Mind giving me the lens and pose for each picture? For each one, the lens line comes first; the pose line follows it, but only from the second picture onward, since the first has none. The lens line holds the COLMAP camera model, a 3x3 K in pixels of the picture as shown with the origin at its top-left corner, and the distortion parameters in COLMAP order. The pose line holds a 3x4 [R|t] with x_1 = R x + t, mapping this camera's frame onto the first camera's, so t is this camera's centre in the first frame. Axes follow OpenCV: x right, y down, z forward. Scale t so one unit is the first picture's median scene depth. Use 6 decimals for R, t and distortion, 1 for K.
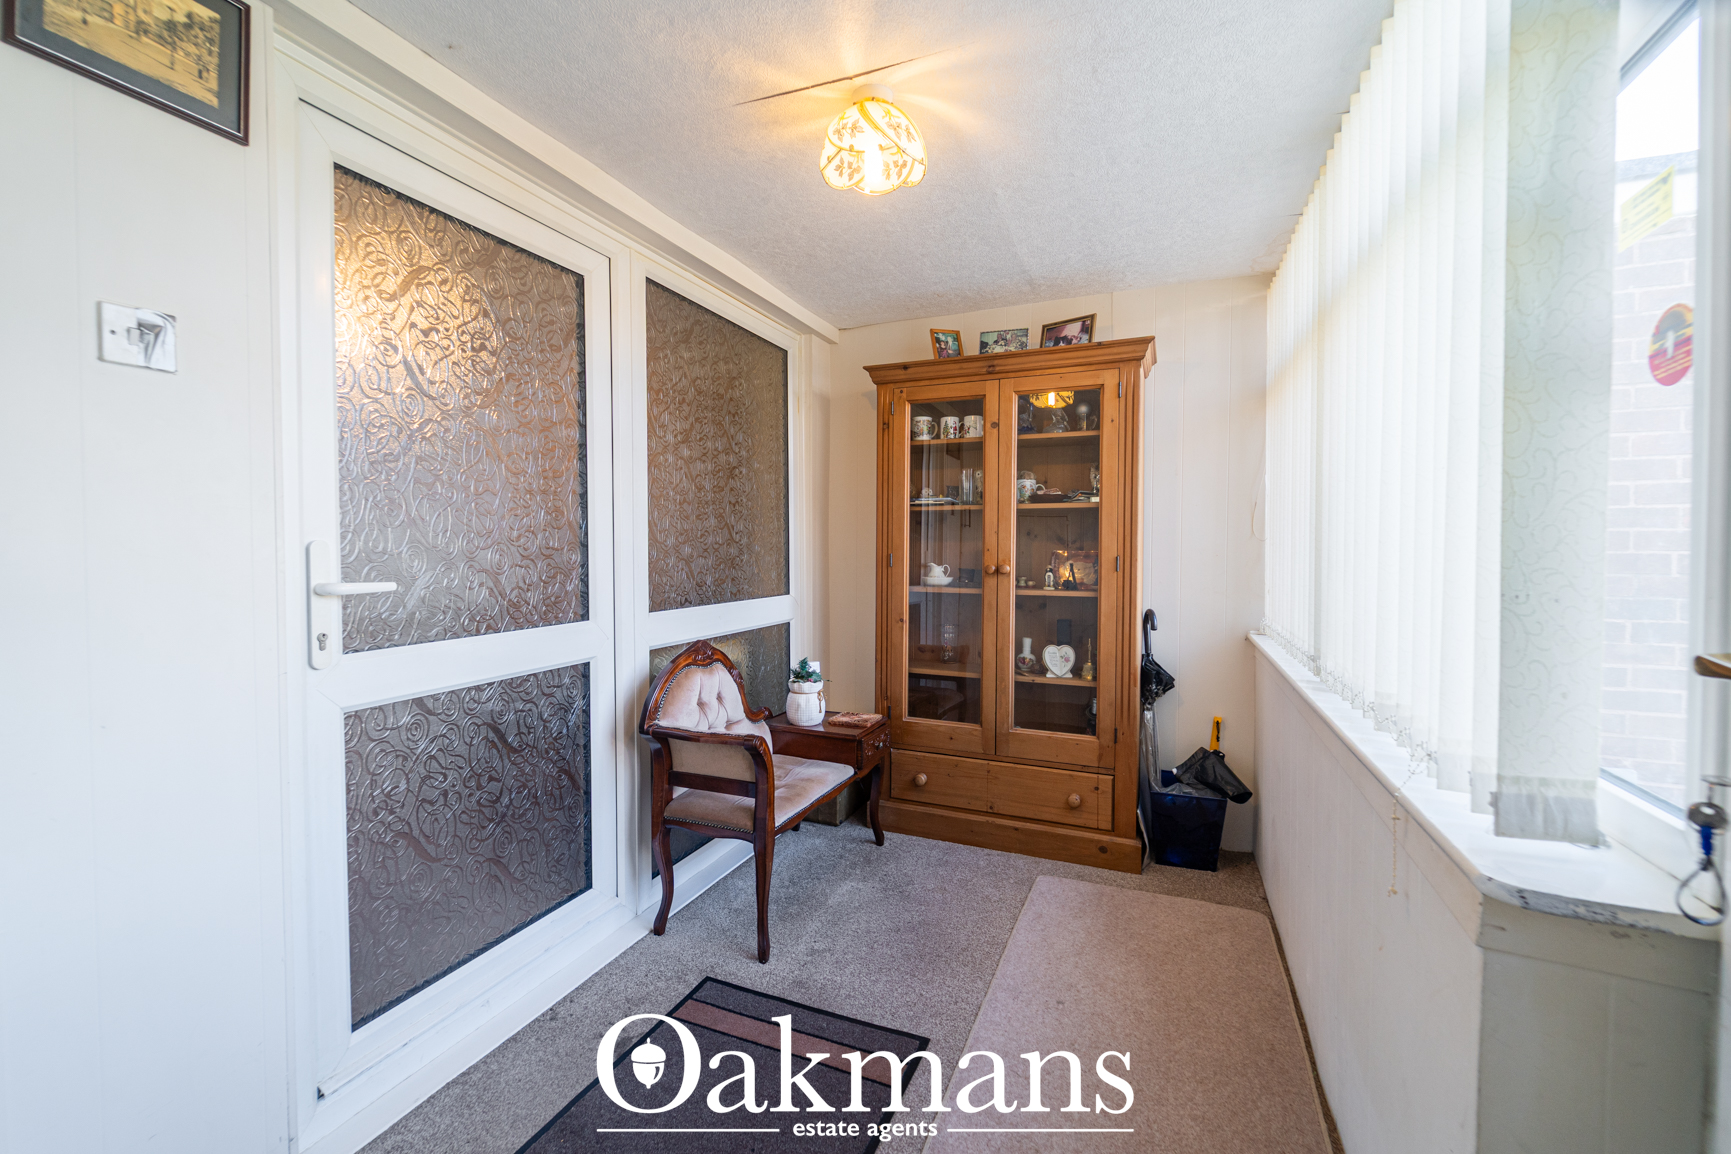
lens RADIAL K [[723.8, 0, 831.2], [0, 723.8, 561.0], [0, 0, 1]] dist [0.001670, -0.000402]
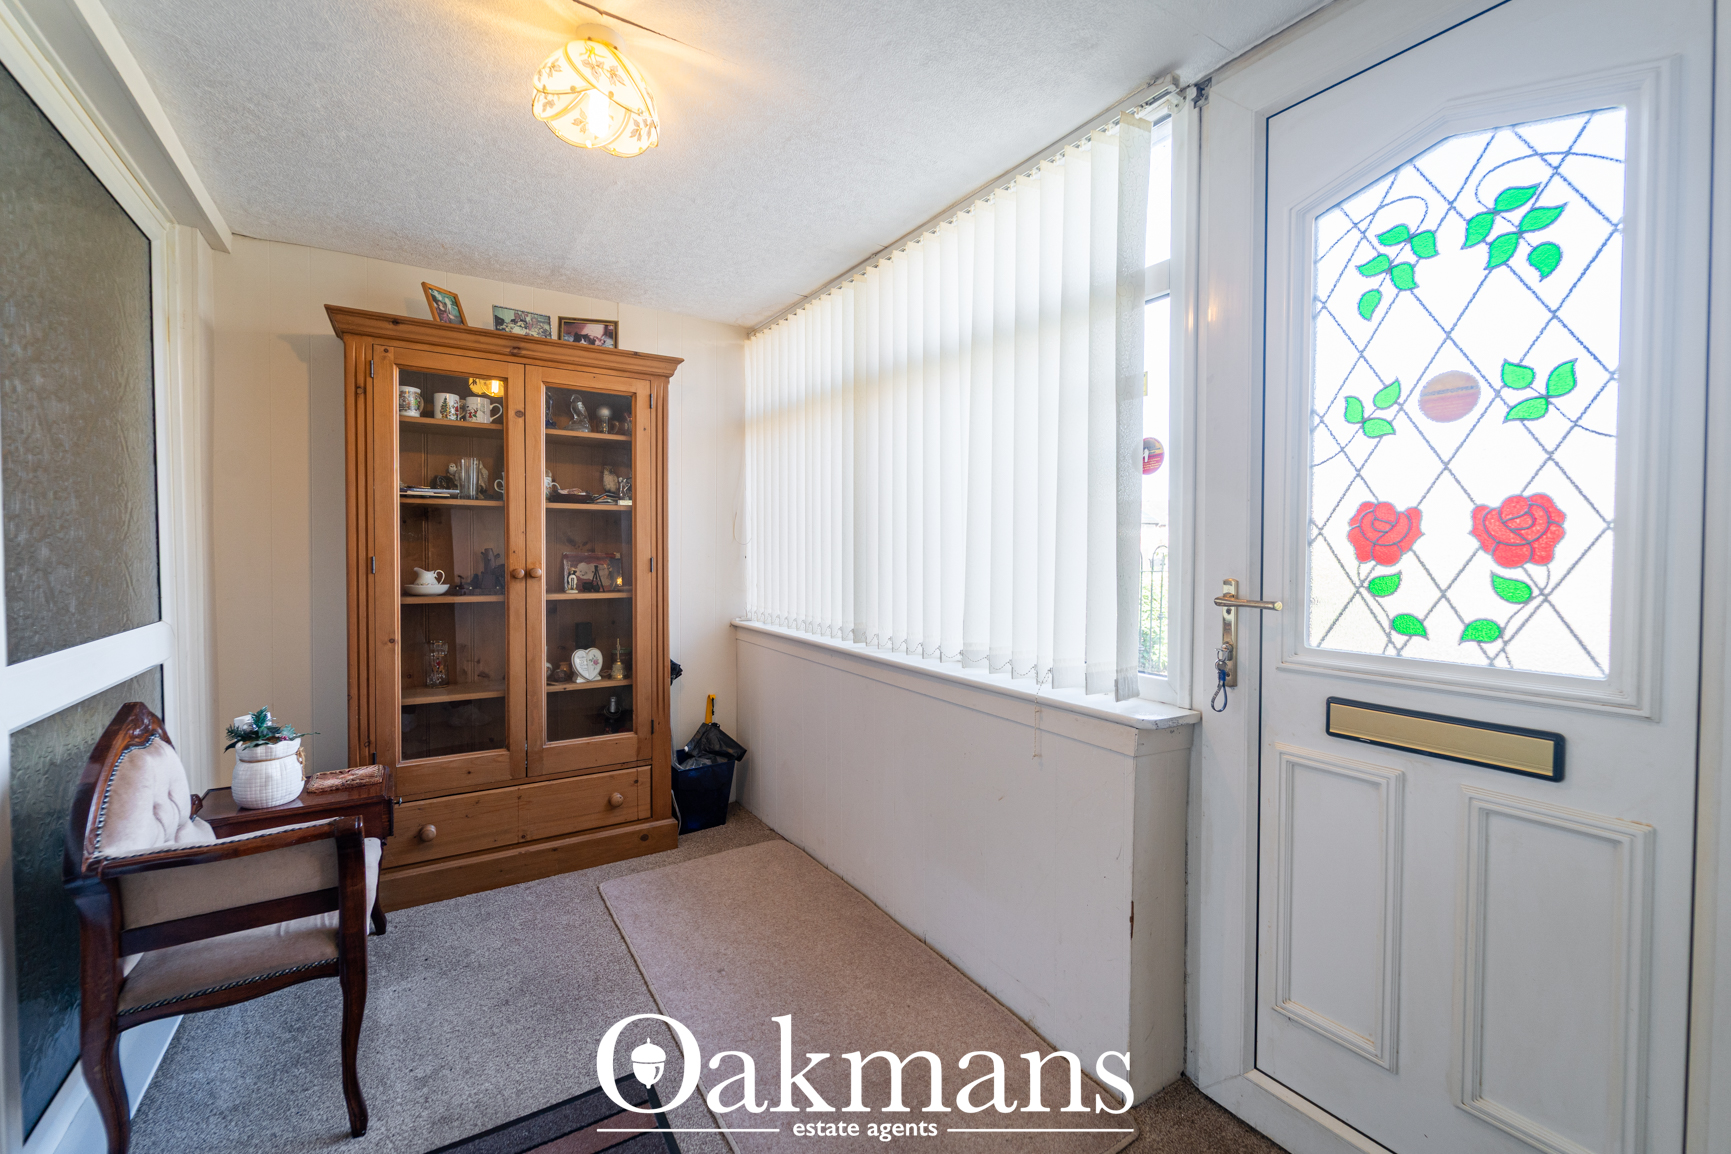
lens RADIAL K [[727.8, 0, 860.8], [0, 727.8, 563.4], [0, 0, 1]] dist [0.001882, -0.002077]
pose [[0.549672, -0.013869, 0.835265, -0.311321], [0.012579, 0.999886, 0.008325, -0.003156], [-0.835286, 0.005931, 0.549784, 0.148942]]
